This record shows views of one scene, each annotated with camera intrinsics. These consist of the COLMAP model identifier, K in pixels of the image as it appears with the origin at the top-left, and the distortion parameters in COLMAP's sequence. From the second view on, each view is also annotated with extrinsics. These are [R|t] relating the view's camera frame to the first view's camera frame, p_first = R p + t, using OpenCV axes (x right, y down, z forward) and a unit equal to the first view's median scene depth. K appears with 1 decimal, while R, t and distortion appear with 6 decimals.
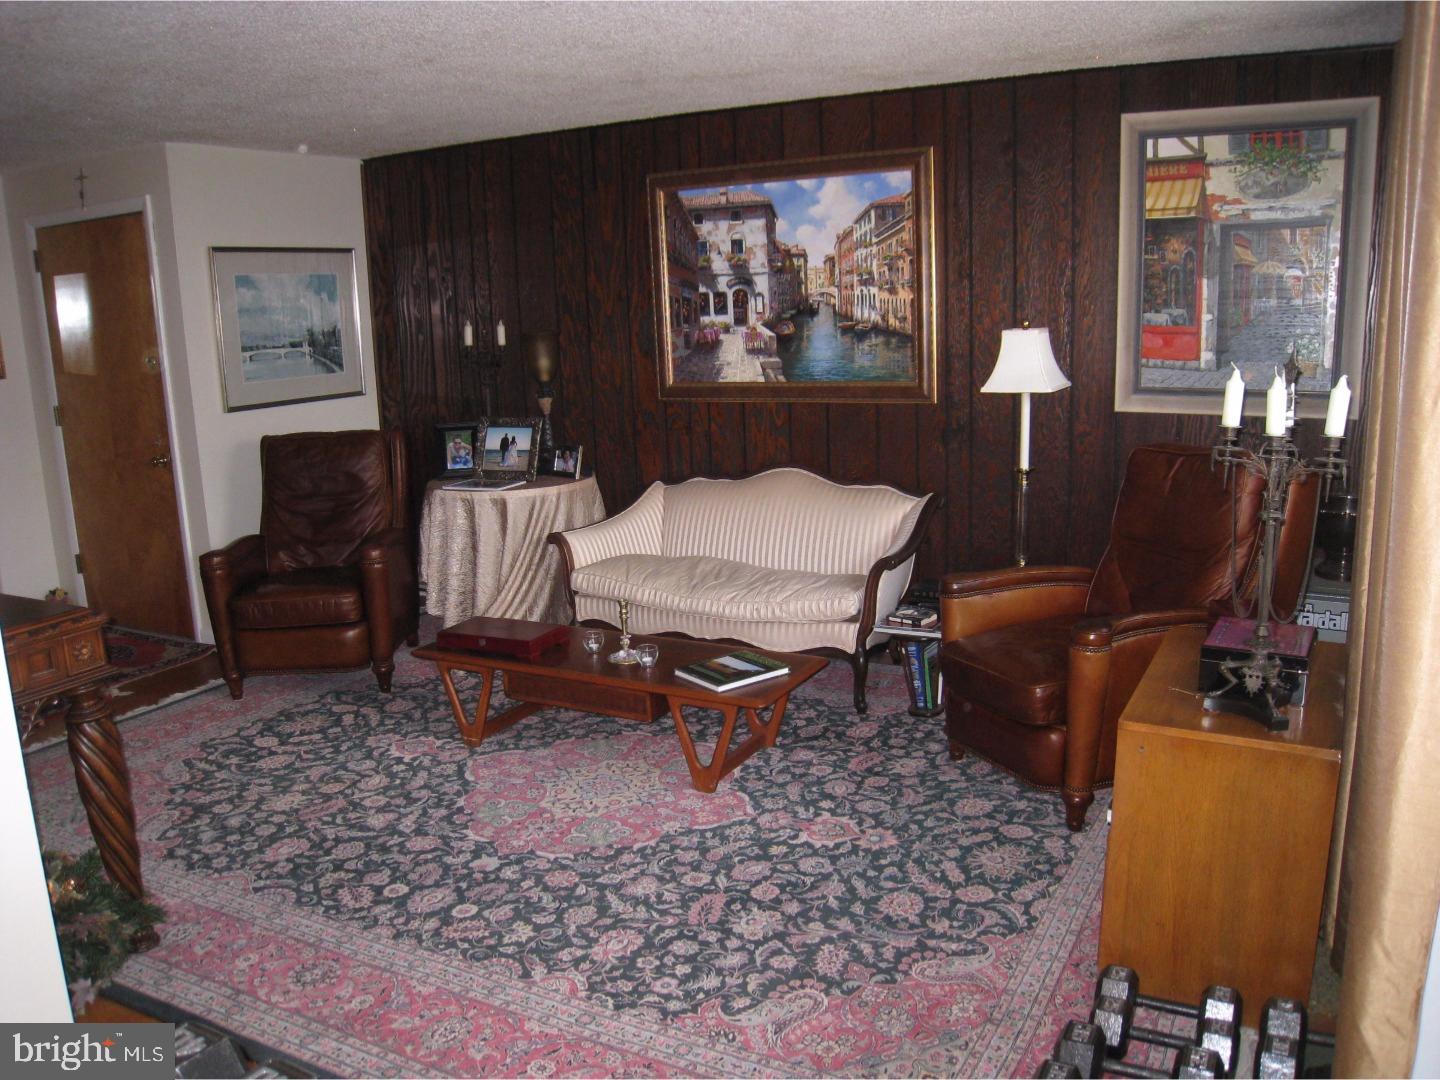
lens RADIAL K [[1187.7, 0, 716.9], [0, 1187.7, 534.5], [0, 0, 1]] dist [-0.153037, 0.090907]
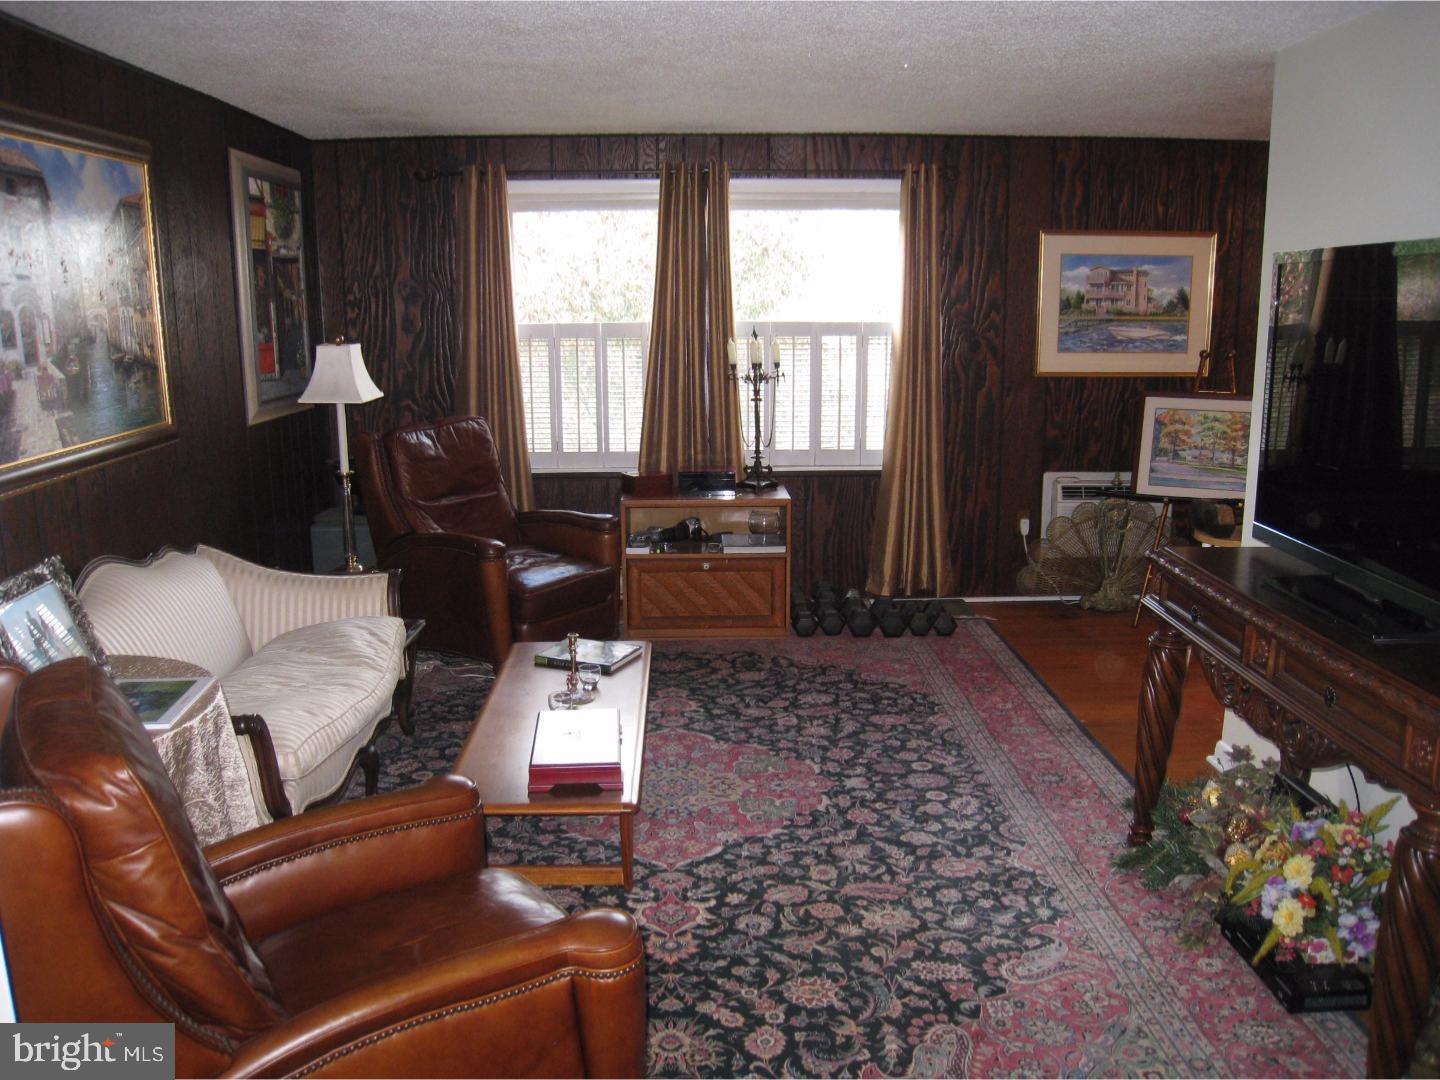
lens RADIAL K [[1187.7, 0, 719.1], [0, 1187.7, 544.2], [0, 0, 1]] dist [-0.153037, 0.090907]
pose [[-0.507866, -0.140712, 0.849866, -0.955873], [0.192775, 0.942984, 0.271329, -0.250064], [-0.839589, 0.301632, -0.451783, 1.380446]]
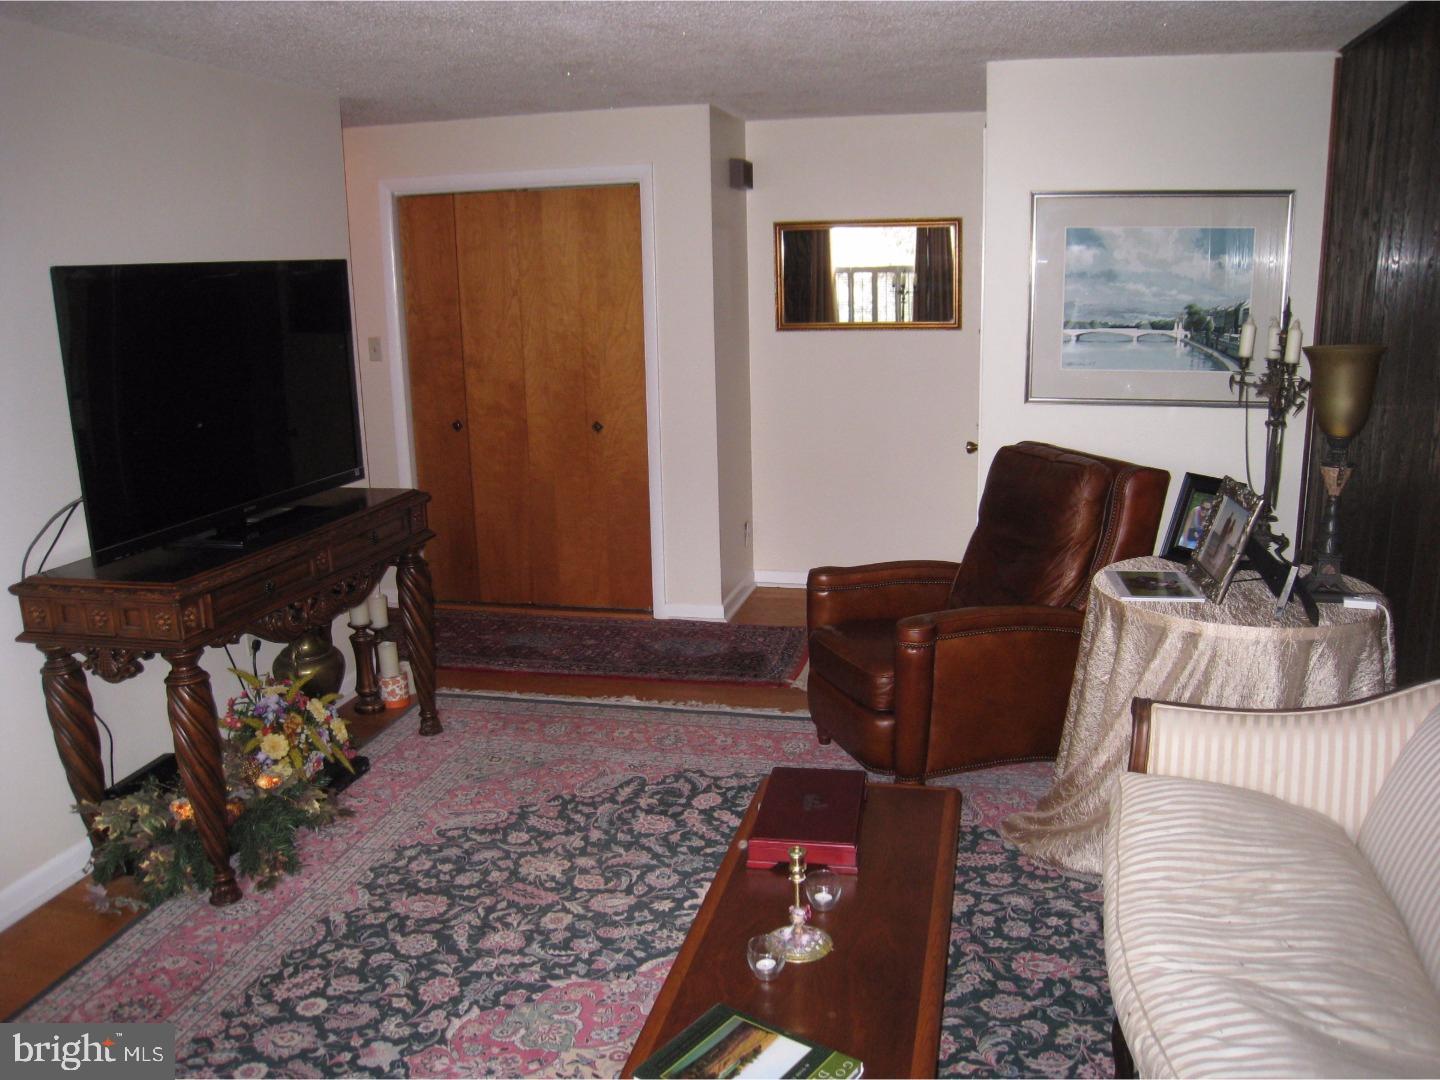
lens RADIAL K [[1187.7, 0, 723.5], [0, 1187.7, 550.7], [0, 0, 1]] dist [-0.153037, 0.090907]
pose [[0.273449, 0.255040, -0.927459, 0.418698], [-0.178032, 0.960968, 0.211765, -0.206588], [0.945267, 0.107210, 0.308182, 0.831365]]
